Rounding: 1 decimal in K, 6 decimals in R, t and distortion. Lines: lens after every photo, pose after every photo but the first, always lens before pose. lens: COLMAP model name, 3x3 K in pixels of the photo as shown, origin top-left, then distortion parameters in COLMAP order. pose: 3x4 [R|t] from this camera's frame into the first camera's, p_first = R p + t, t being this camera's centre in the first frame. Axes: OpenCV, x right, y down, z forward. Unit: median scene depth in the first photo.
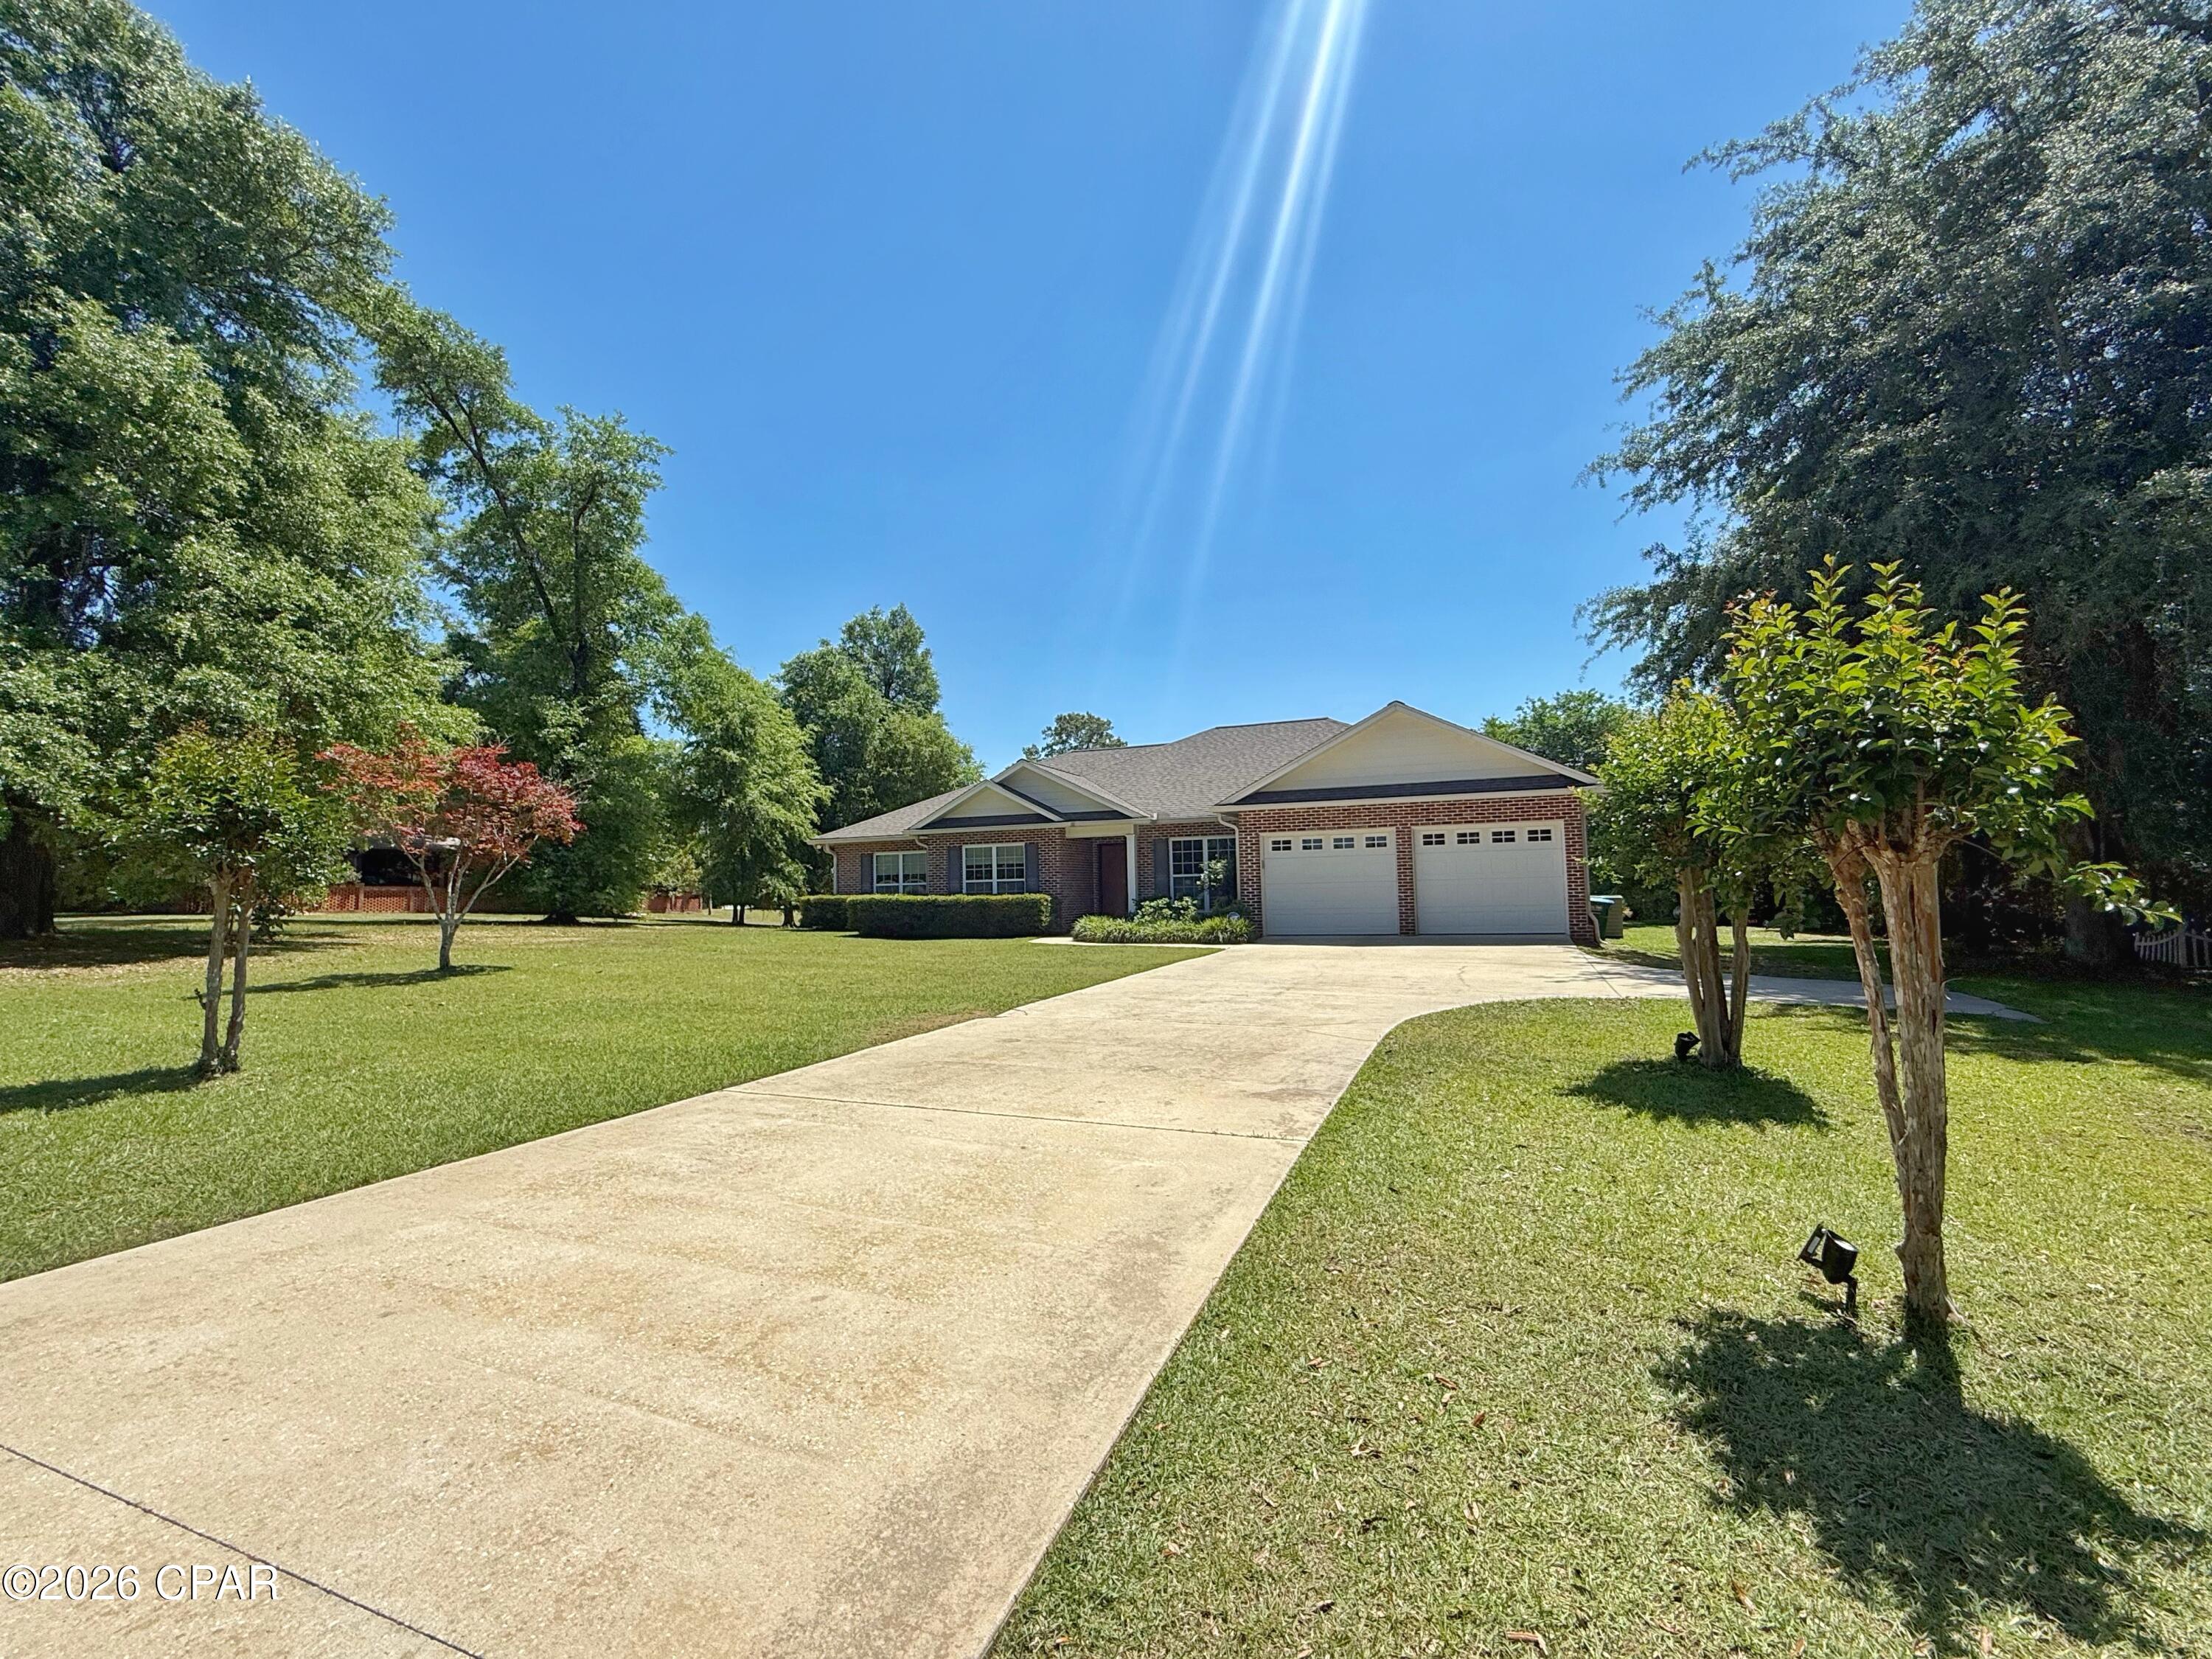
lens RADIAL K [[994.6, 0, 1106.0], [0, 994.6, 829.5], [0, 0, 1]] dist [0.000872, 0.000132]
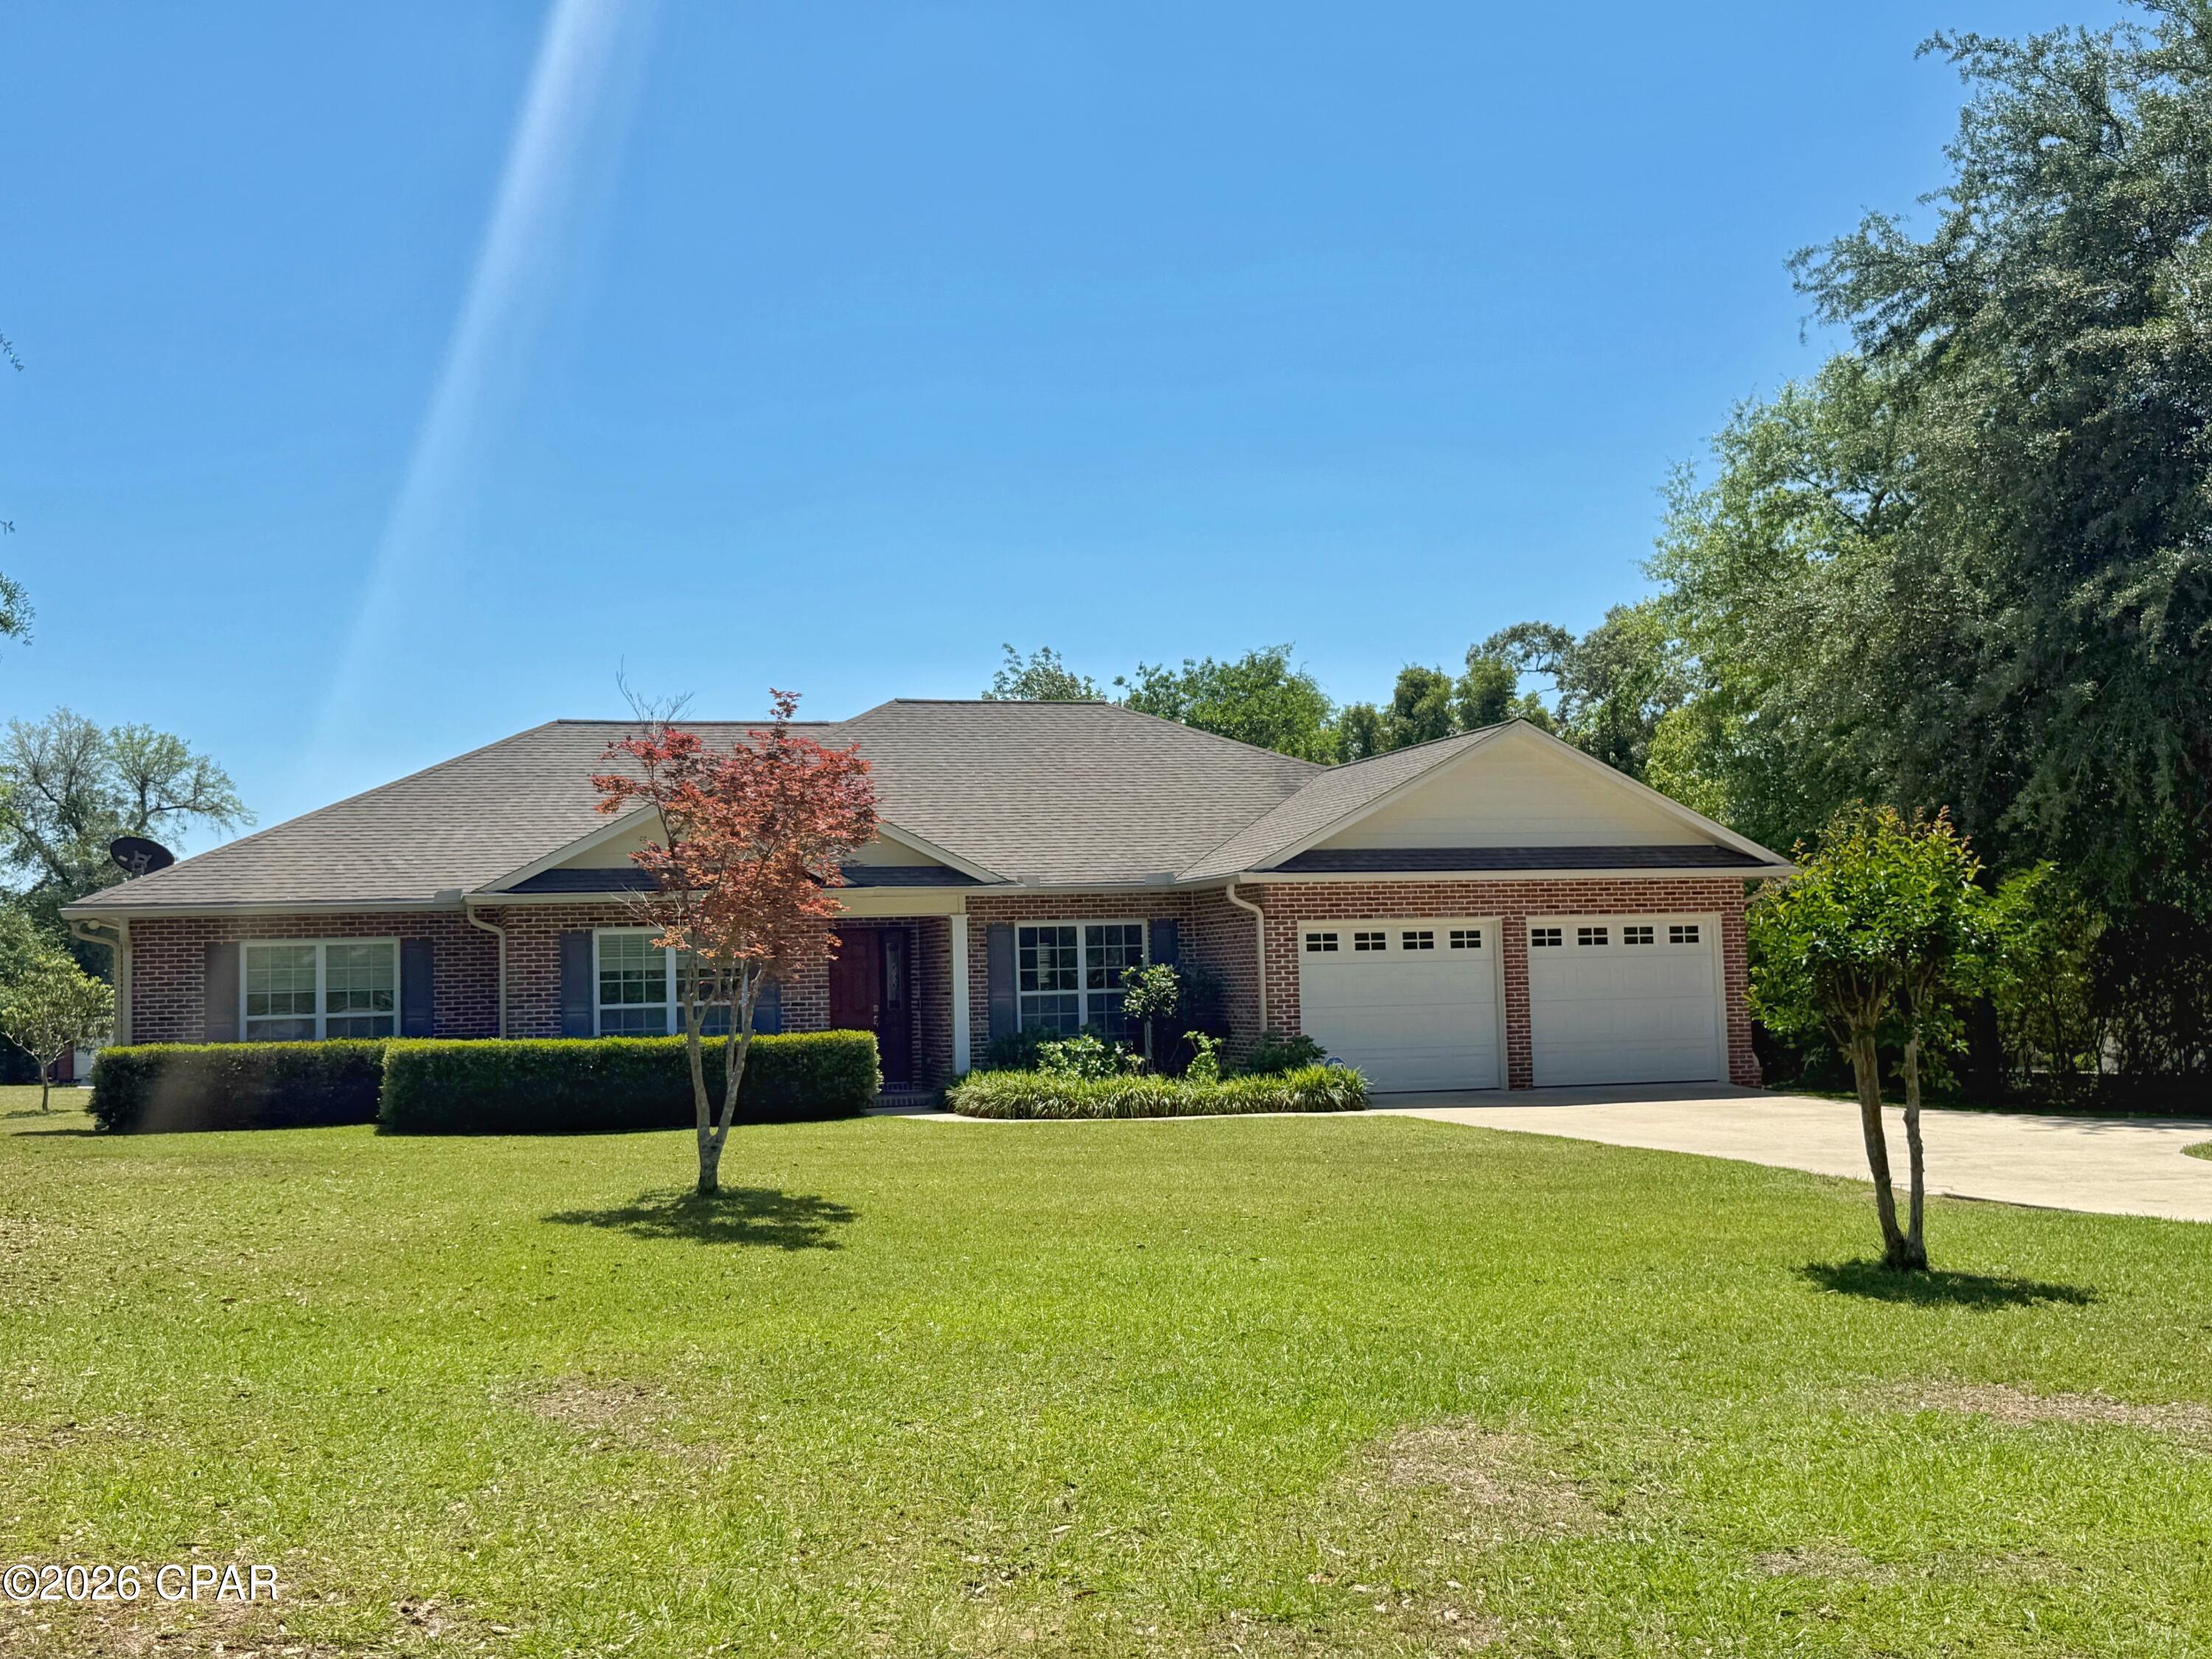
lens RADIAL K [[2337.5, 0, 1106.0], [0, 2337.5, 829.5], [0, 0, 1]] dist [0.196373, -0.619385]
pose [[0.790252, 0.041451, 0.611378, -0.564223], [-0.028488, 0.999116, -0.030917, -0.002985], [-0.612119, 0.007015, 0.790734, -0.011778]]
